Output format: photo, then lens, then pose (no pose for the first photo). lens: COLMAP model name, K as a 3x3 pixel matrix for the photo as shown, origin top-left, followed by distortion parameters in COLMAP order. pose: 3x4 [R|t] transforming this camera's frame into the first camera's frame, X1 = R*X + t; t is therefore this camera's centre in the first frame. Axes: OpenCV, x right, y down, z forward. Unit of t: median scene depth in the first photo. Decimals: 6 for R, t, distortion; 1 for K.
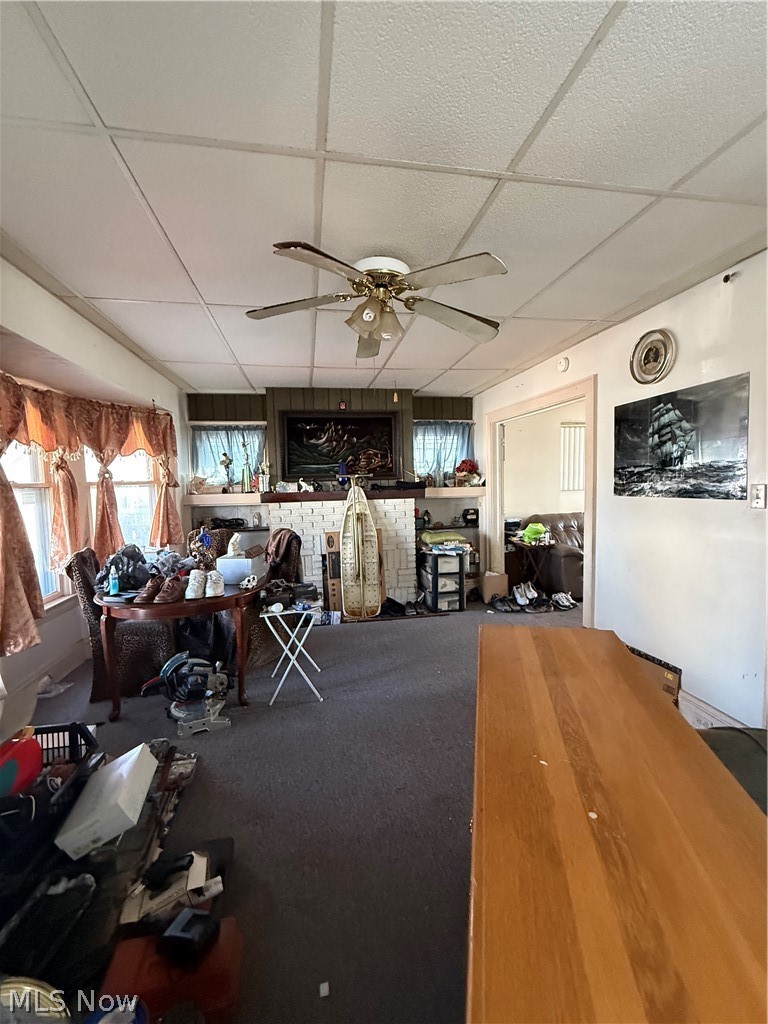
lens RADIAL K [[431.9, 0, 384.8], [0, 431.9, 511.8], [0, 0, 1]] dist [-0.000989, 0.000872]
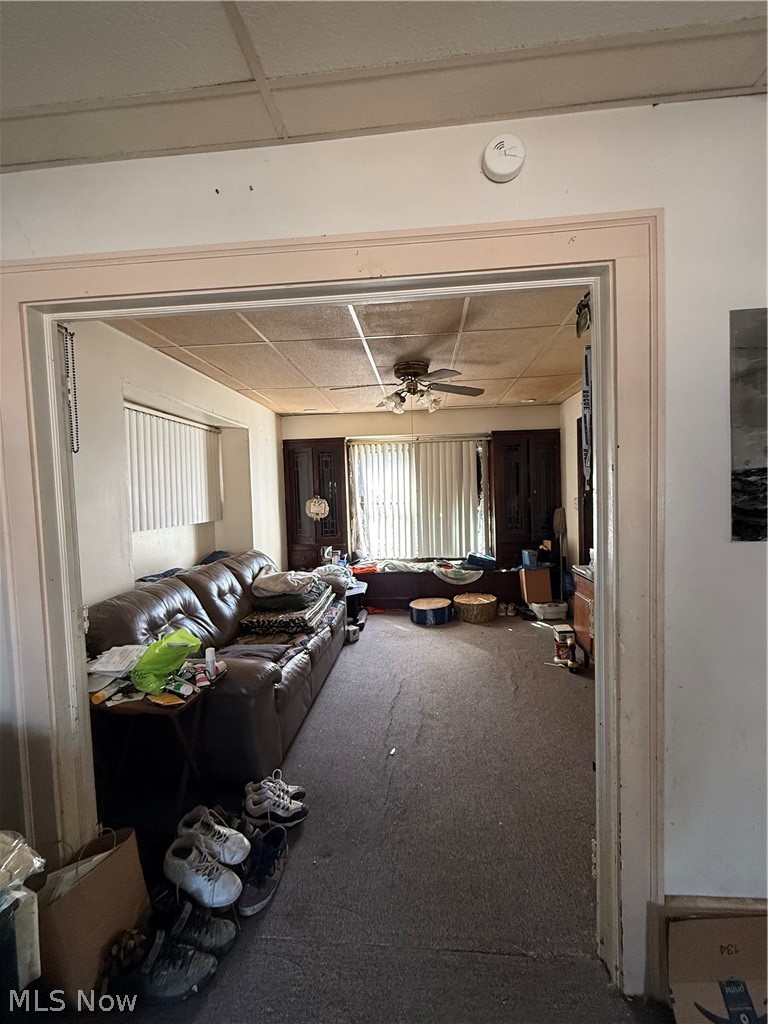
lens RADIAL K [[431.9, 0, 386.4], [0, 431.9, 509.9], [0, 0, 1]] dist [-0.000989, 0.000872]
pose [[0.269003, -0.024600, 0.962825, 0.050777], [0.098253, 0.995159, -0.002024, -0.061368], [-0.958115, 0.095145, 0.270118, 0.770300]]
